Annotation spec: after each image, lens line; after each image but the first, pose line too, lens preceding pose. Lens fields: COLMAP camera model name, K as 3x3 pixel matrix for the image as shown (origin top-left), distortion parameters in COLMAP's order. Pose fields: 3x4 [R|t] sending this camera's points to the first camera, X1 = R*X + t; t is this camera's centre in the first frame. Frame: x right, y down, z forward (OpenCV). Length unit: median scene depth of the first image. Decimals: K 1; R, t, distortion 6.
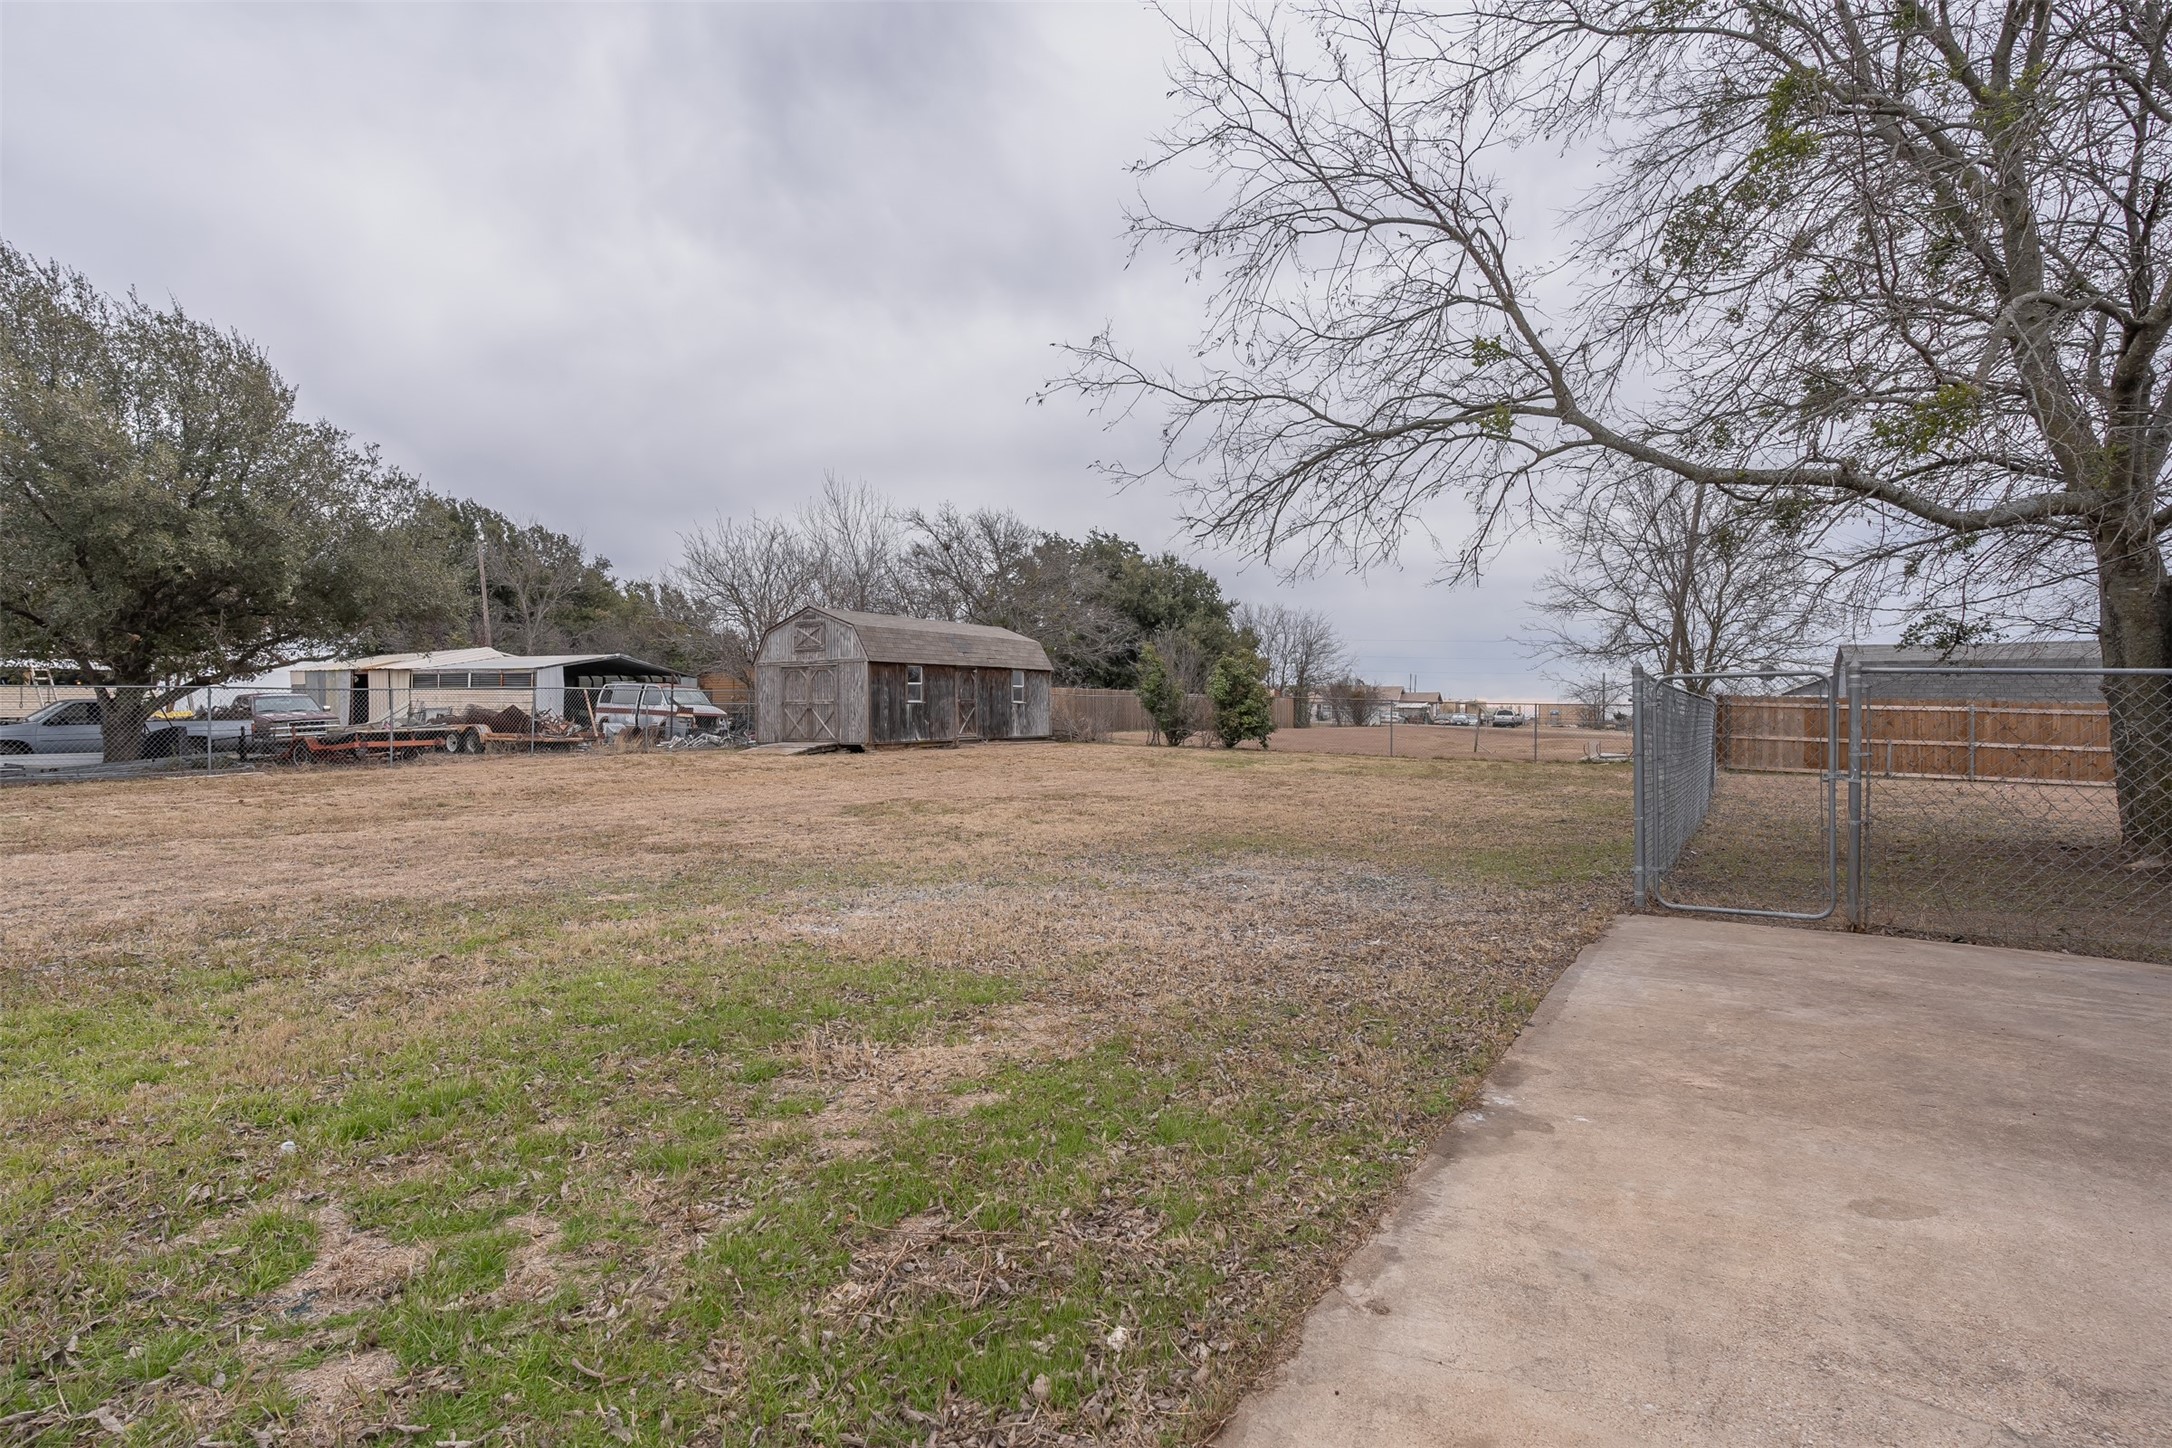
lens RADIAL K [[1122.2, 0, 1086.0], [0, 1122.2, 724.0], [0, 0, 1]] dist [-0.037695, 0.027108]
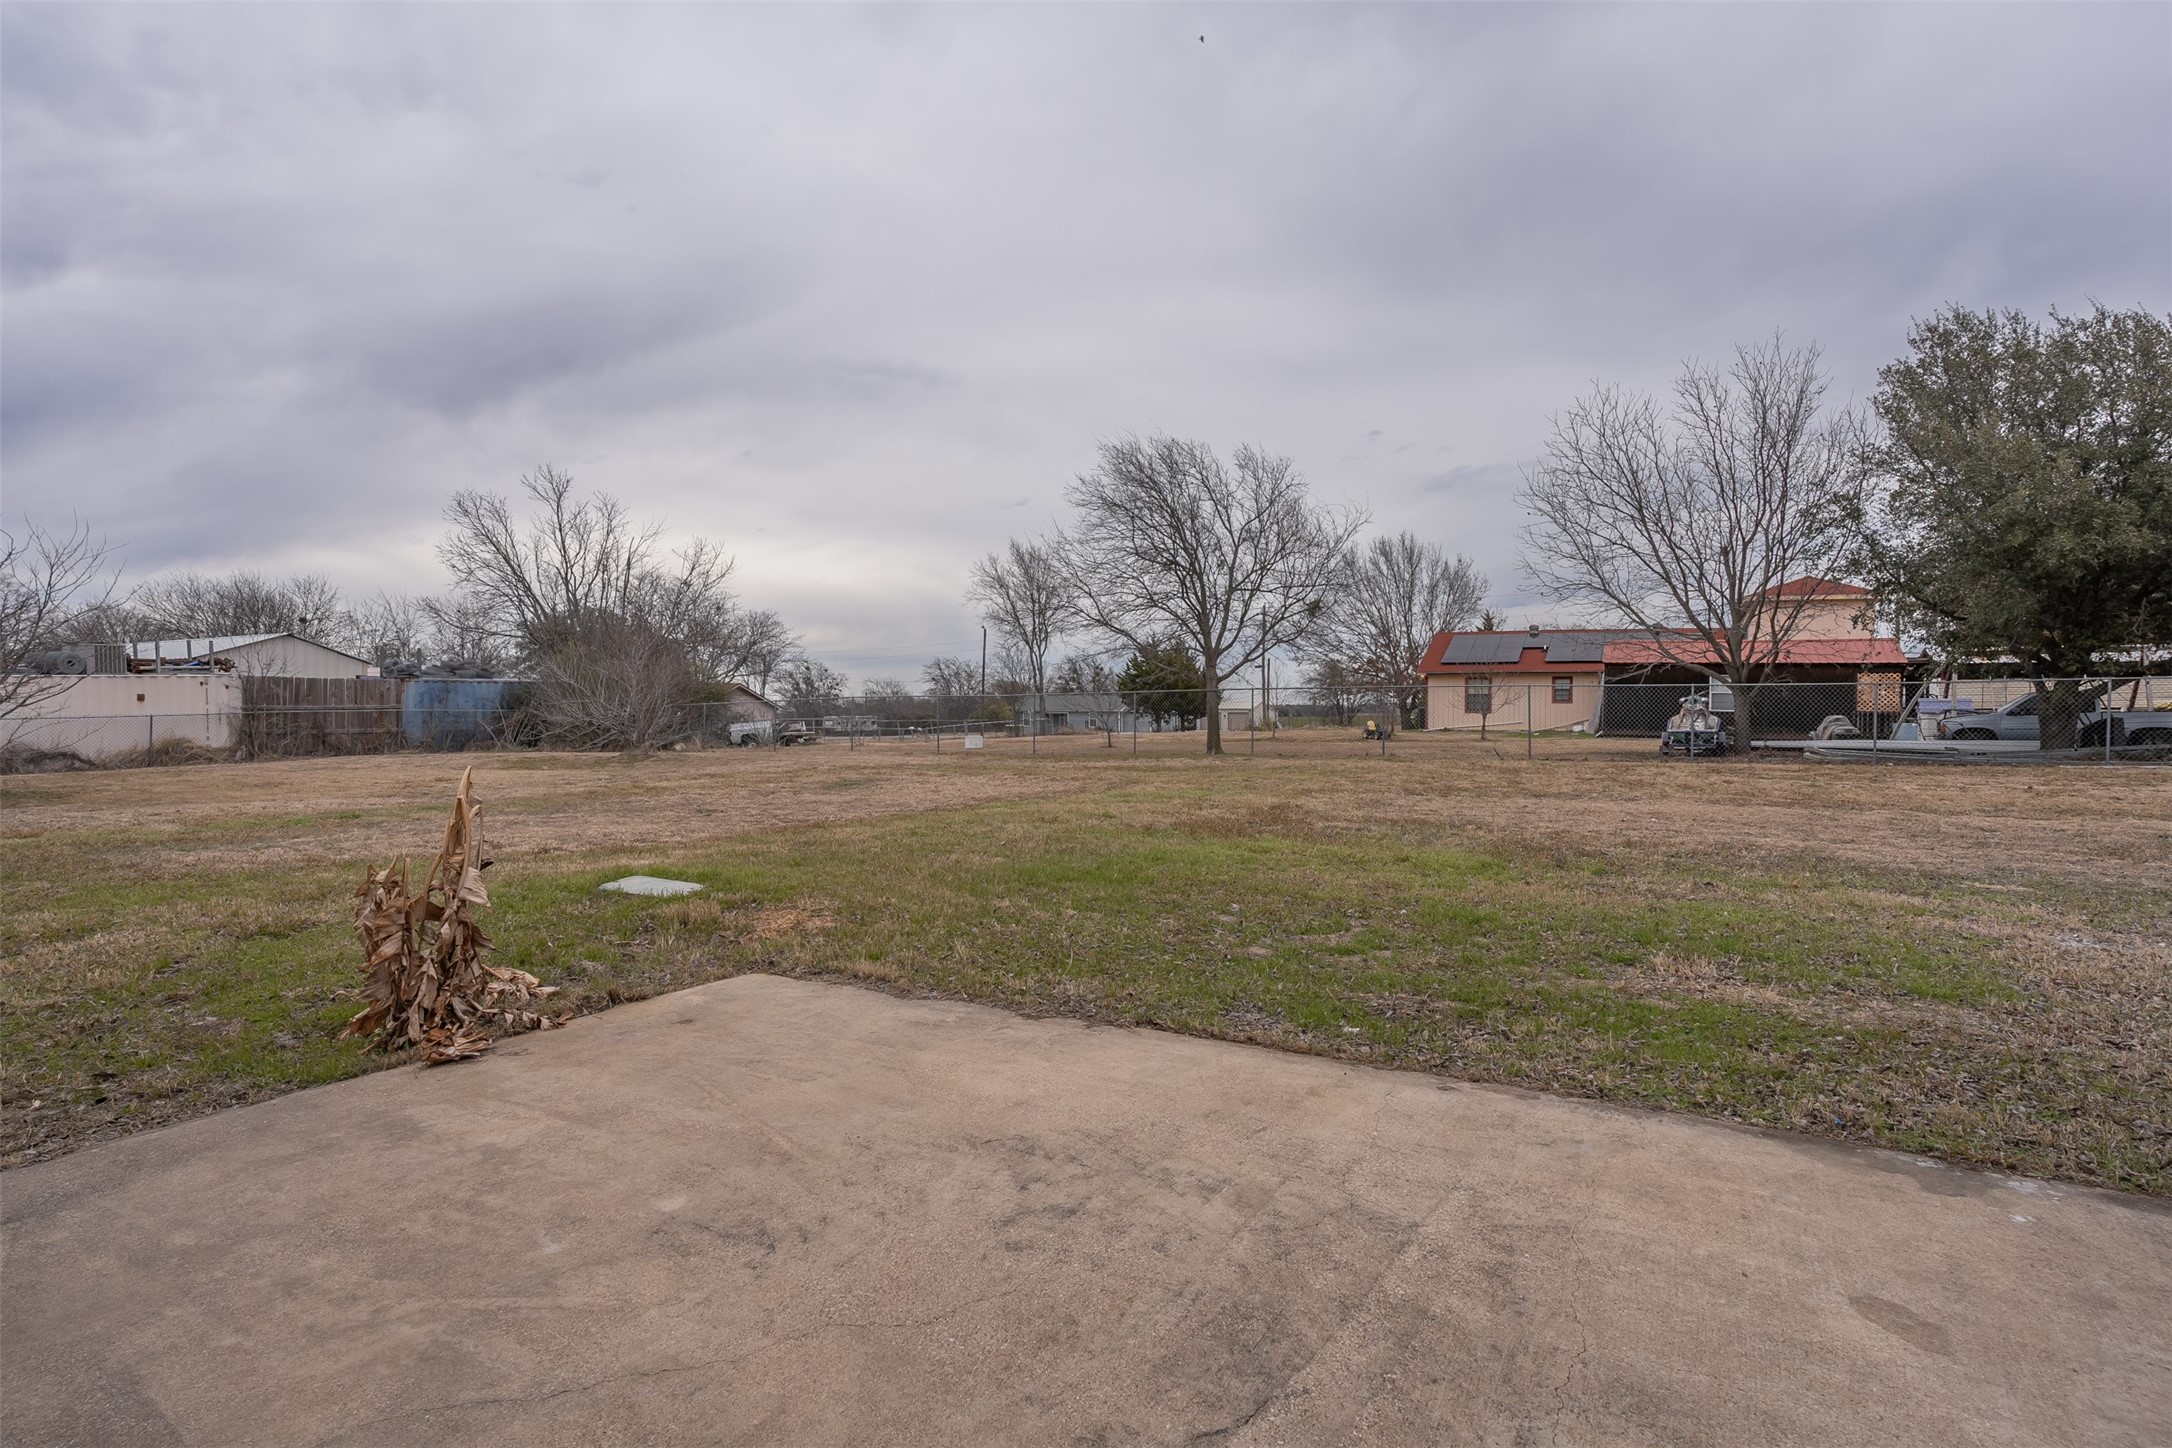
lens RADIAL K [[1122.2, 0, 1086.0], [0, 1122.2, 724.0], [0, 0, 1]] dist [-0.037695, 0.027108]
pose [[0.021923, 0.017880, -0.999600, 0.172292], [-0.008631, 0.999806, 0.017694, -0.001634], [0.999722, 0.008239, 0.022073, 0.042205]]
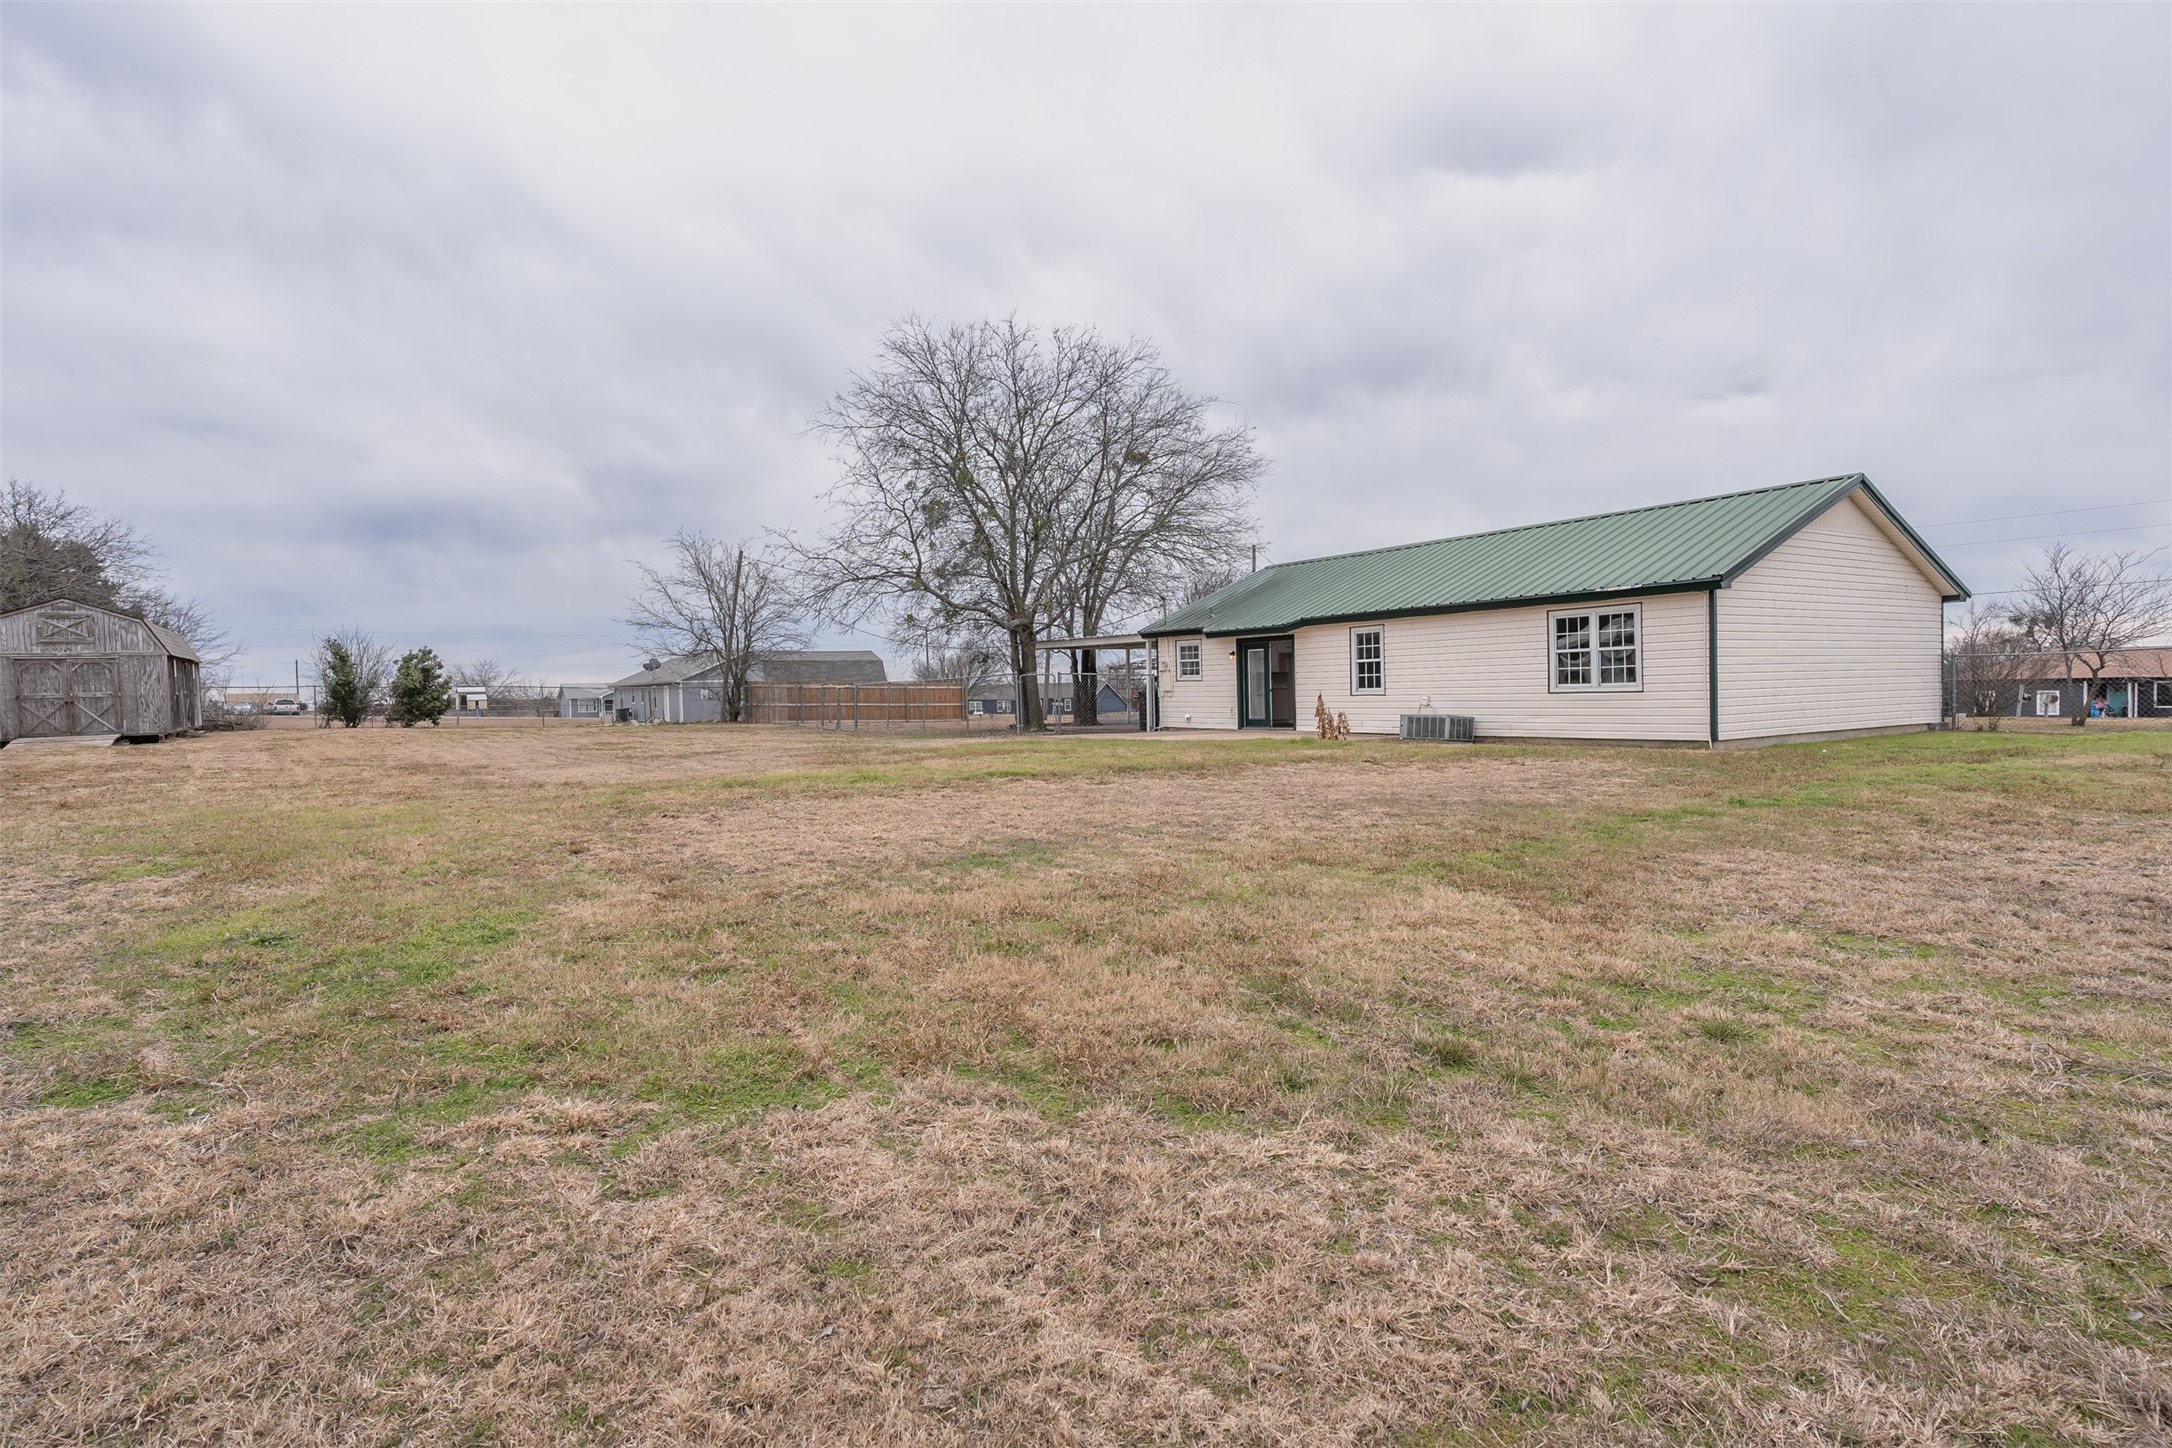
lens RADIAL K [[1122.2, 0, 1086.0], [0, 1122.2, 724.0], [0, 0, 1]] dist [-0.037695, 0.027108]
pose [[0.469371, -0.041613, 0.882020, -0.950360], [0.033125, 0.999016, 0.029505, 0.009329], [-0.882380, 0.015368, 0.470287, -0.353038]]
